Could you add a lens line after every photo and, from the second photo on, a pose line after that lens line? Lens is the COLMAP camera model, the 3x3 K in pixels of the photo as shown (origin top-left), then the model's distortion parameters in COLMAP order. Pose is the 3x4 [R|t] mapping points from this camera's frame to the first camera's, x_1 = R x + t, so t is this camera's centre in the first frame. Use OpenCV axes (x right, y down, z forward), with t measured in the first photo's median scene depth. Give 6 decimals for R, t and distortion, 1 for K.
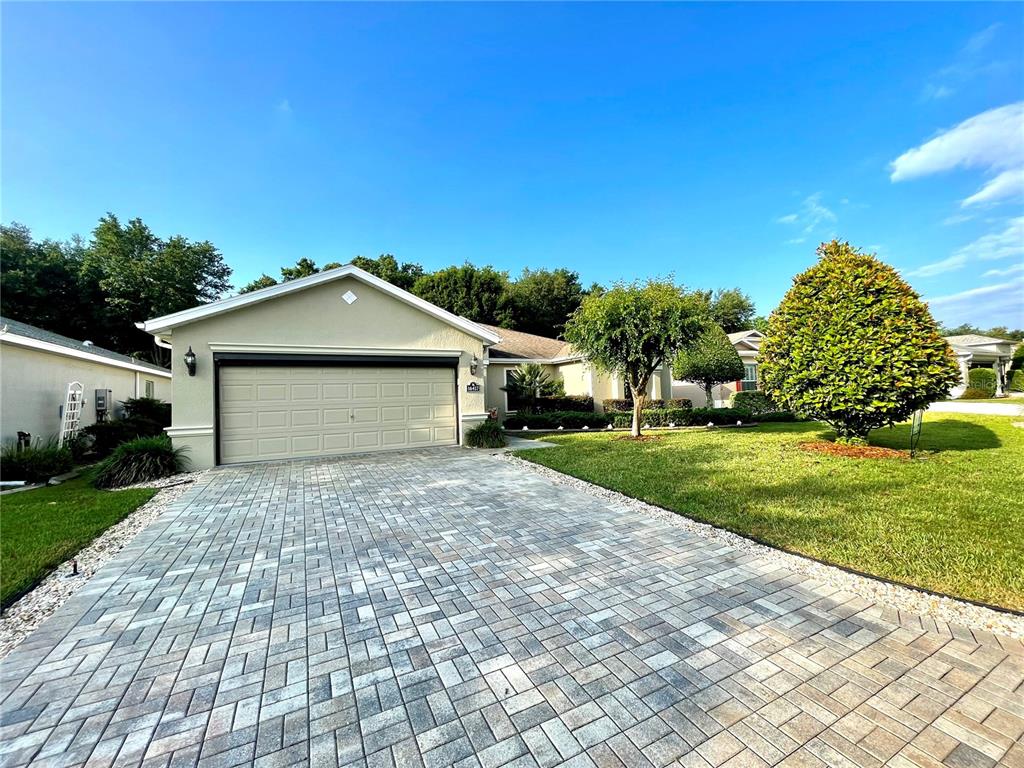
lens RADIAL K [[414.5, 0, 498.5], [0, 414.5, 404.6], [0, 0, 1]] dist [0.002672, -0.002136]
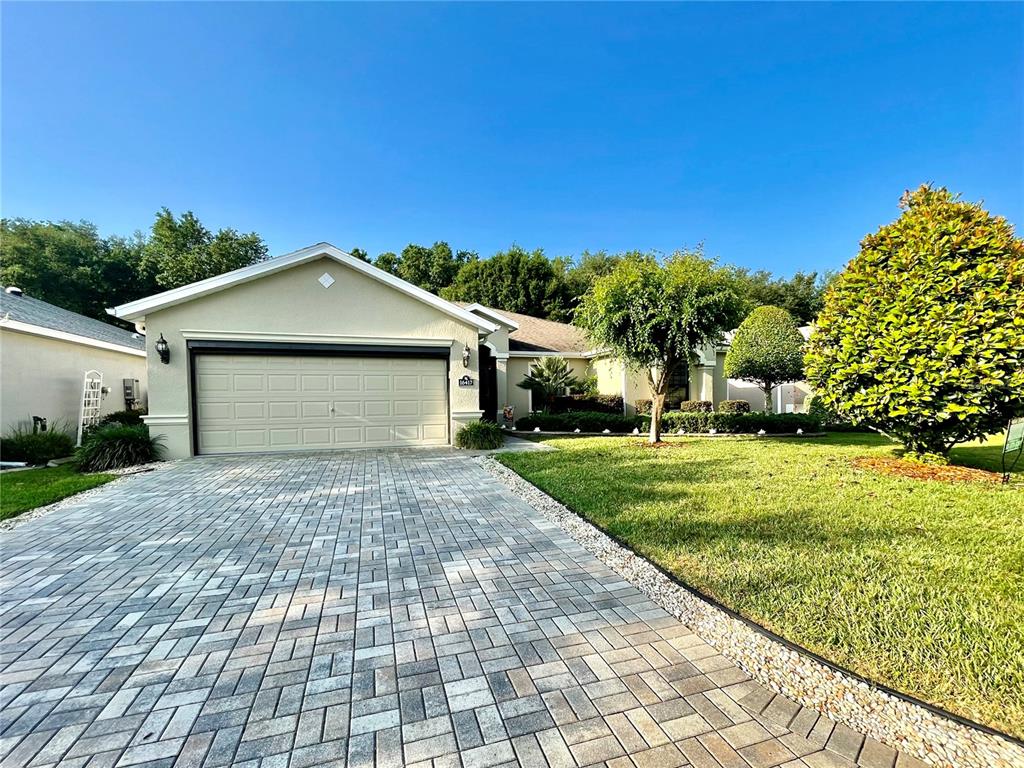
lens RADIAL K [[440.2, 0, 499.1], [0, 440.2, 440.0], [0, 0, 1]] dist [-0.003543, 0.001696]
pose [[0.987068, 0.035365, -0.156351, 0.194563], [-0.023149, 0.996584, 0.079272, 0.008959], [0.158620, -0.074627, 0.984515, 0.076081]]
